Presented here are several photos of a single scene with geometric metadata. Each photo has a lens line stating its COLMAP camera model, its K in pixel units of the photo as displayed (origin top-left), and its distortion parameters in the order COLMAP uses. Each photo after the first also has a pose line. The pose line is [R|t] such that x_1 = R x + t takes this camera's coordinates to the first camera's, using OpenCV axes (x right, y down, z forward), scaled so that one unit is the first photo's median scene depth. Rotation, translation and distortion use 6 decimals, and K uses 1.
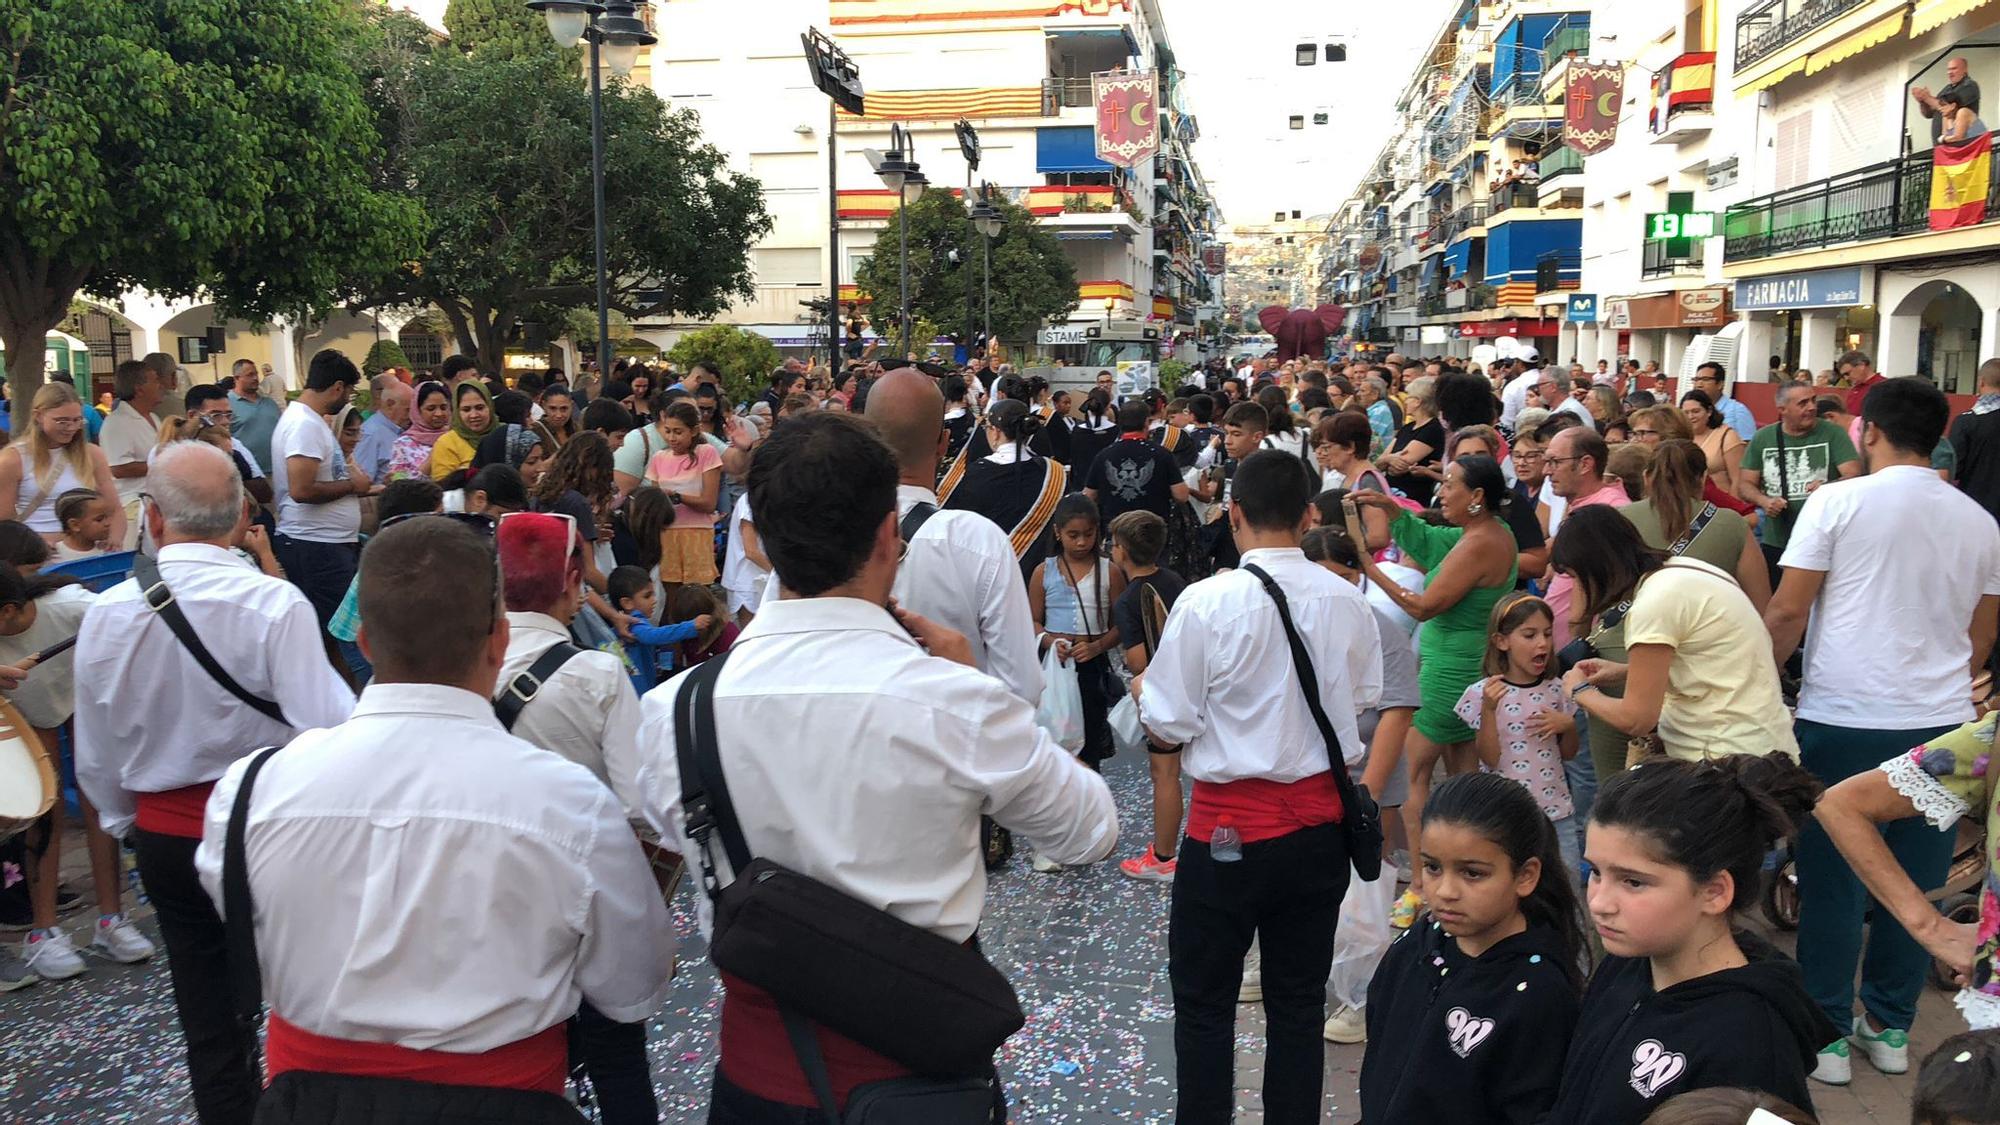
lens RADIAL K [[1811.7, 0, 1000.0], [0, 1811.7, 562.5], [0, 0, 1]] dist [0.051157, -0.019659]
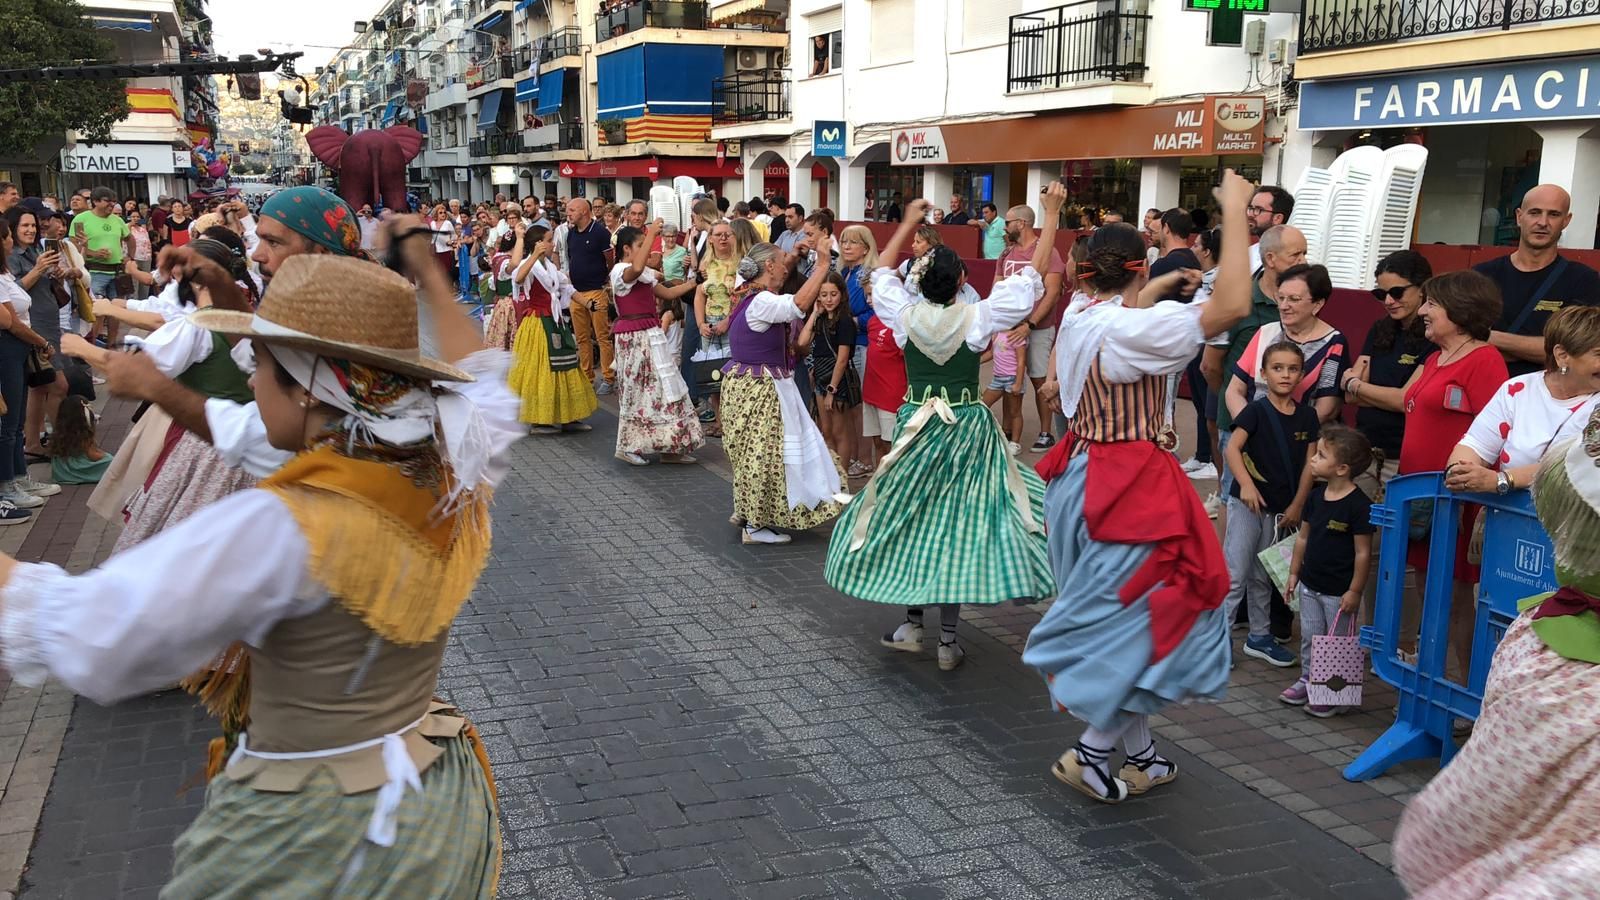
lens RADIAL K [[1449.4, 0, 800.0], [0, 1449.4, 450.0], [0, 0, 1]] dist [0.051157, -0.019659]
pose [[0.874993, -0.079290, 0.477598, -0.004665], [0.050974, 0.996102, 0.071983, -0.034853], [-0.481444, -0.038639, 0.875625, 0.306922]]
